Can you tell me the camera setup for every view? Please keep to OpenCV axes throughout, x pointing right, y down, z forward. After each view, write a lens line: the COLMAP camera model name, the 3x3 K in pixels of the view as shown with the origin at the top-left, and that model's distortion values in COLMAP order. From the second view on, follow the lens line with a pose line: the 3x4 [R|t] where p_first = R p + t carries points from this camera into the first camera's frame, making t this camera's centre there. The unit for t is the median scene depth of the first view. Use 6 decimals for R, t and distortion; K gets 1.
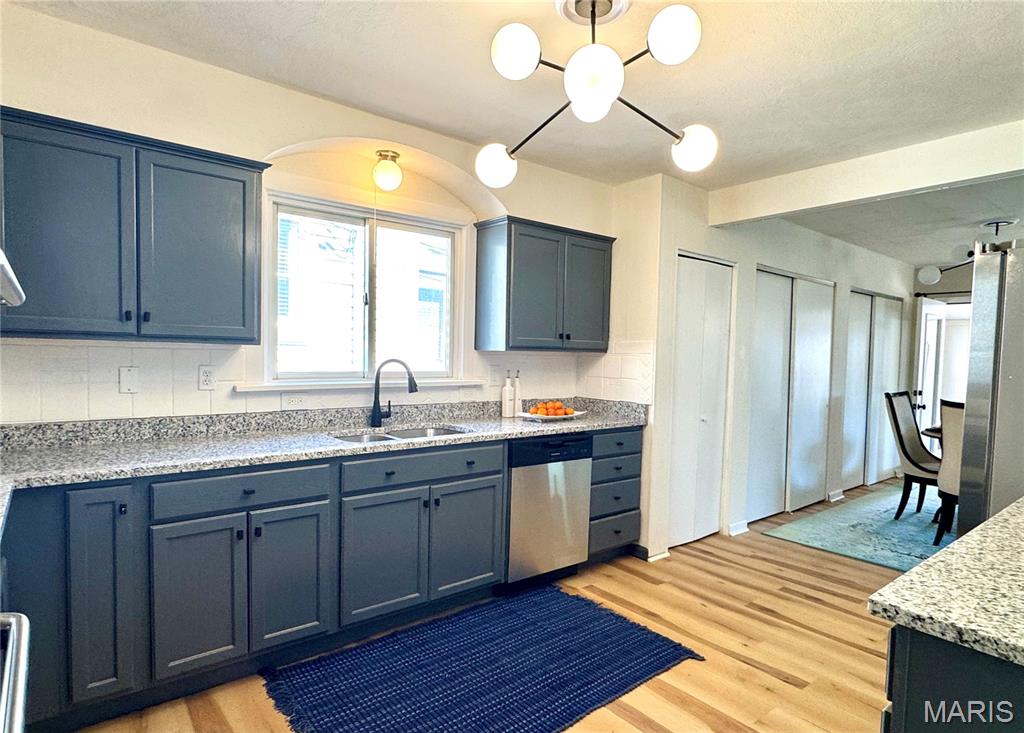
lens RADIAL K [[568.5, 0, 509.0], [0, 568.5, 381.3], [0, 0, 1]] dist [-0.002716, -0.000696]
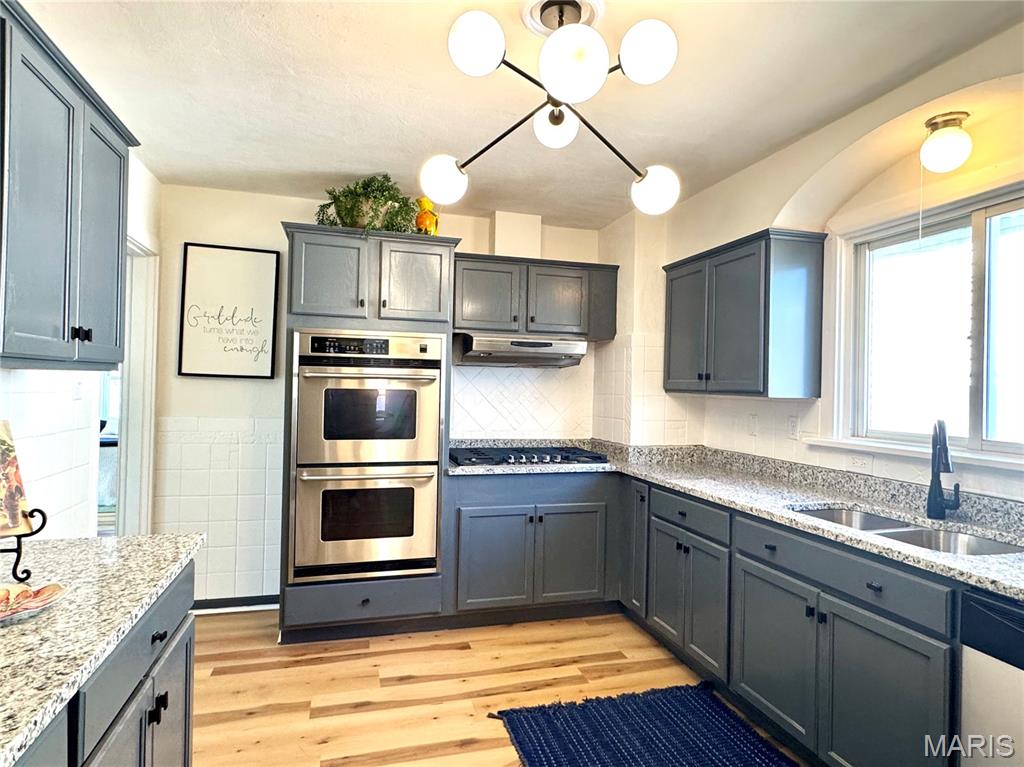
lens RADIAL K [[576.7, 0, 512.0], [0, 576.7, 383.5], [0, 0, 1]] dist [-0.003681, 0.000345]
pose [[-0.385490, -0.034813, -0.922055, 0.553025], [-0.077992, 0.996941, -0.005034, -0.034474], [0.919410, 0.069973, -0.387026, 0.727220]]
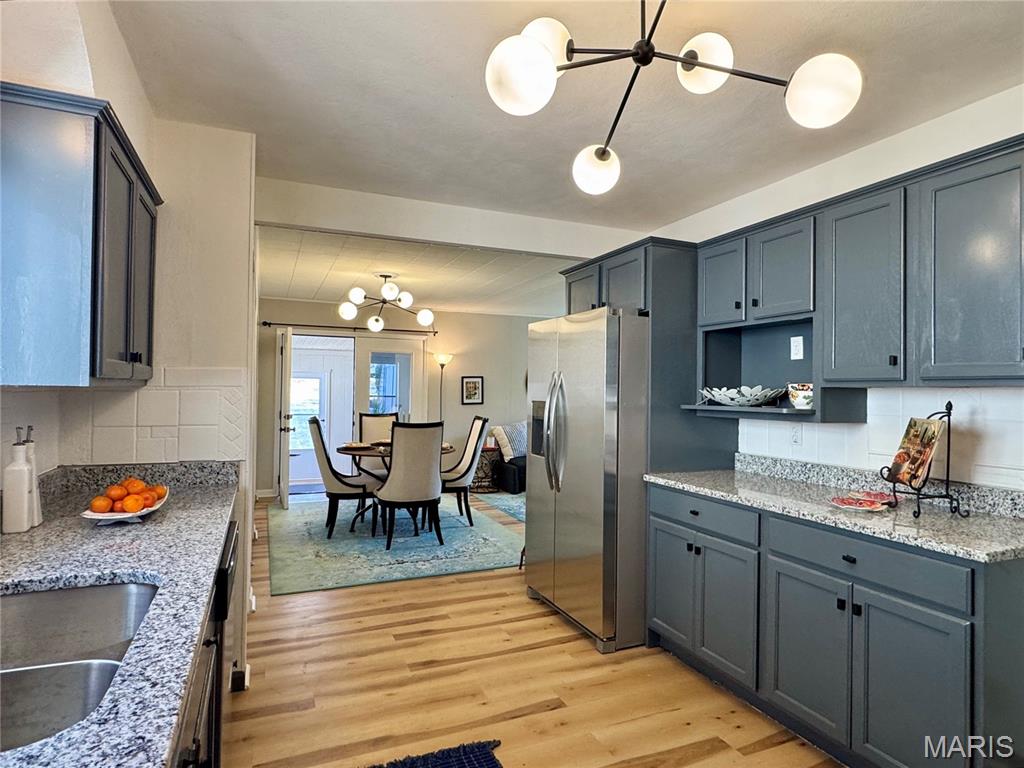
lens RADIAL K [[576.7, 0, 512.0], [0, 576.7, 384.0], [0, 0, 1]] dist [-0.003681, 0.000345]
pose [[0.265139, -0.010282, 0.964155, -0.368816], [0.040379, 0.999184, -0.000449, -0.041621], [-0.963364, 0.039050, 0.265338, 0.539303]]
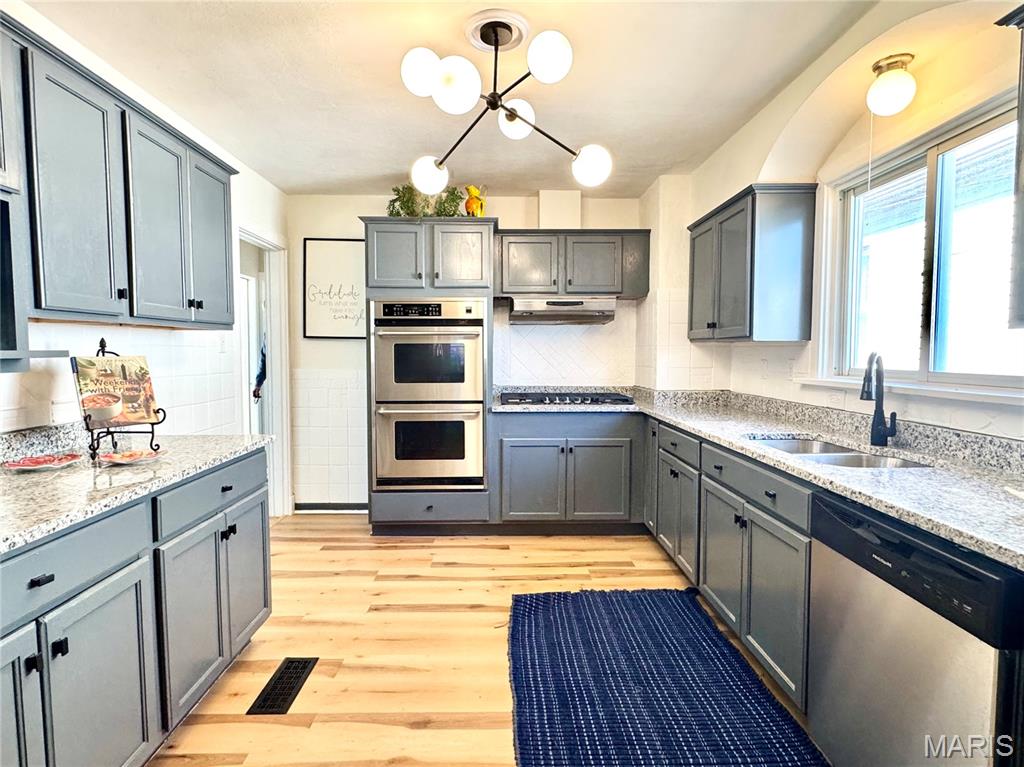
lens RADIAL K [[531.2, 0, 509.1], [0, 531.2, 380.5], [0, 0, 1]] dist [-0.001149, 0.000151]
pose [[-0.612359, 0.020104, -0.790324, 0.547226], [-0.055670, 0.996099, 0.068472, -0.021311], [0.788617, 0.085927, -0.608851, 0.952077]]
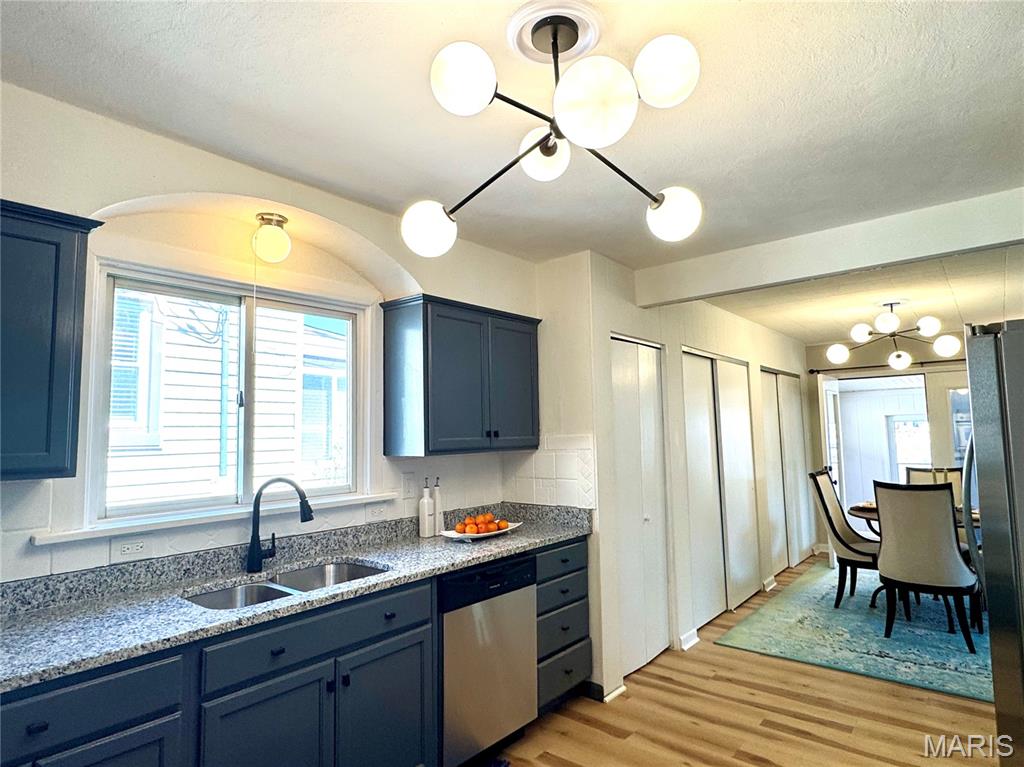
lens RADIAL K [[581.5, 0, 512.0], [0, 581.5, 383.5], [0, 0, 1]] dist [-0.005121, 0.001630]
pose [[0.979927, -0.025197, 0.197760, -0.045429], [0.051525, 0.990287, -0.129140, -0.043253], [-0.192585, 0.136737, 0.971707, 0.157738]]
